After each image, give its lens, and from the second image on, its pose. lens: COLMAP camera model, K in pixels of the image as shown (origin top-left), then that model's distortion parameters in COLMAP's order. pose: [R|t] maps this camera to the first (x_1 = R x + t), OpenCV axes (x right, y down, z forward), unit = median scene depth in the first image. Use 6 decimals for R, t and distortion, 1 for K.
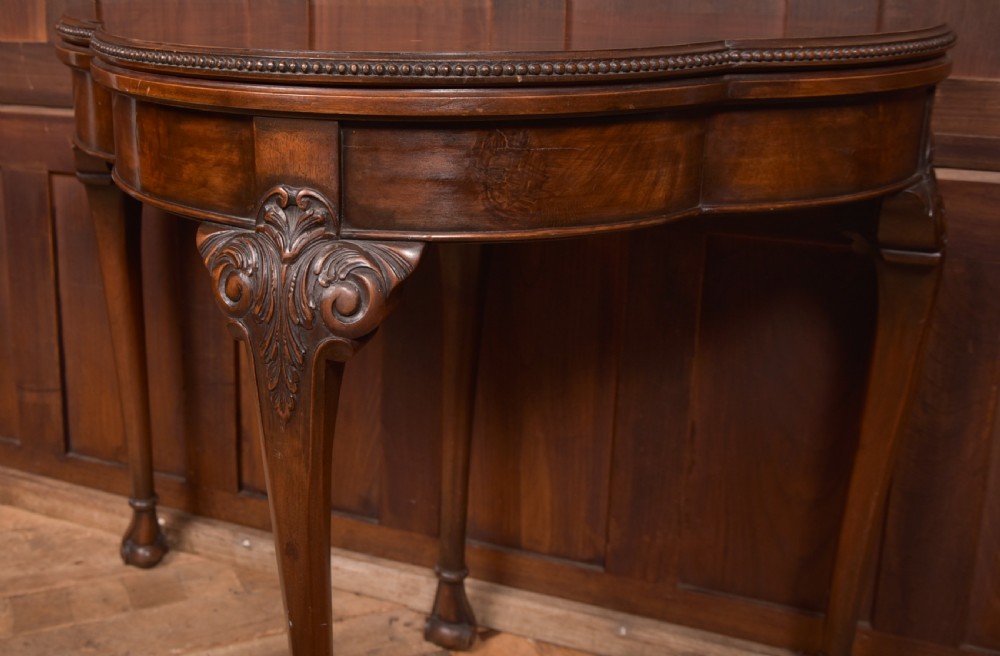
lens RADIAL K [[1115.6, 0, 315.8], [0, 1115.6, 215.9], [0, 0, 1]] dist [-0.042268, 0.000000]
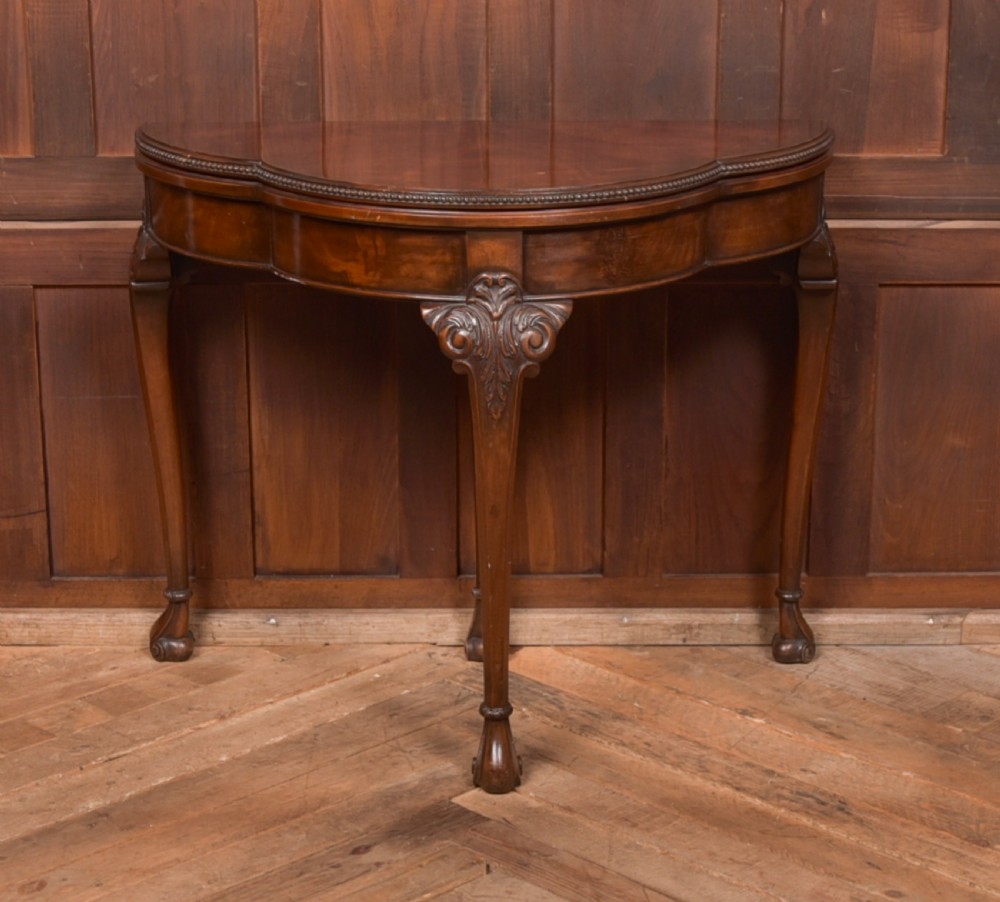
lens RADIAL K [[2471.8, 0, 492.9], [0, 2471.8, 485.5], [0, 0, 1]] dist [-0.090659, 0.000000]
pose [[0.906966, -0.124577, 0.402359, -0.934783], [0.095506, 0.991204, 0.091612, -0.030672], [-0.410233, -0.044662, 0.910887, -1.411826]]
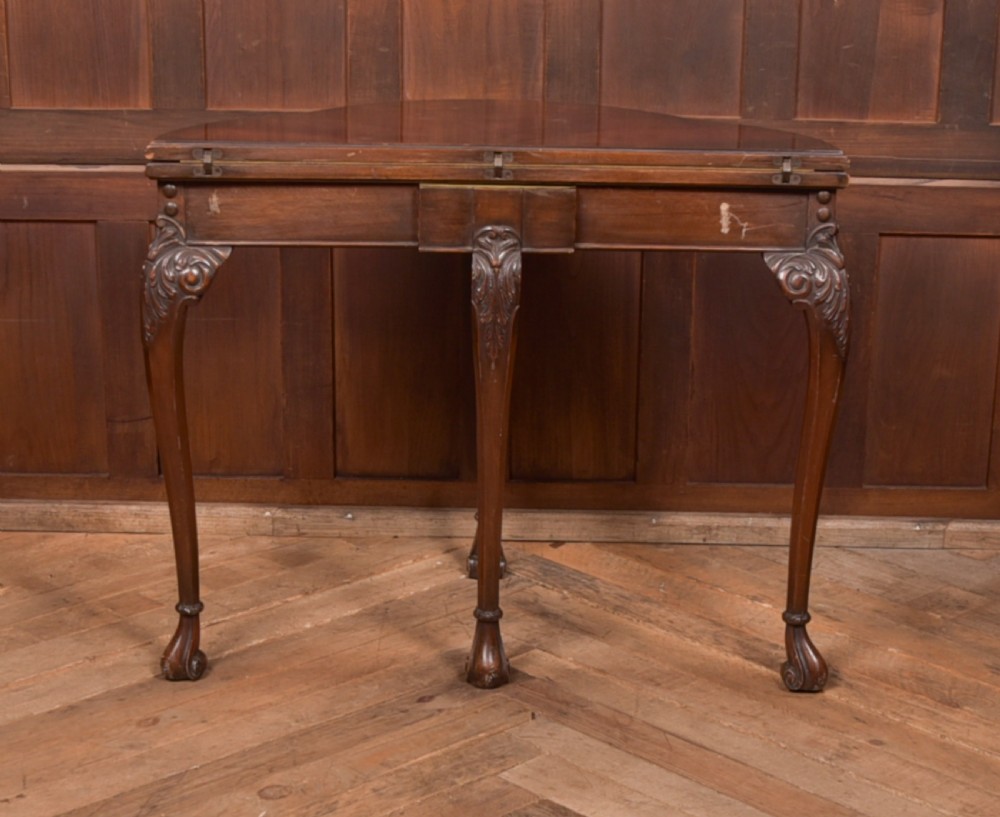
lens RADIAL K [[2304.5, 0, 504.2], [0, 2304.5, 548.7], [0, 0, 1]] dist [-0.119434, 0.000000]
pose [[0.914032, -0.121650, 0.386971, -1.042010], [0.077219, 0.988708, 0.128424, 0.022638], [-0.398224, -0.087503, 0.913105, -1.609991]]
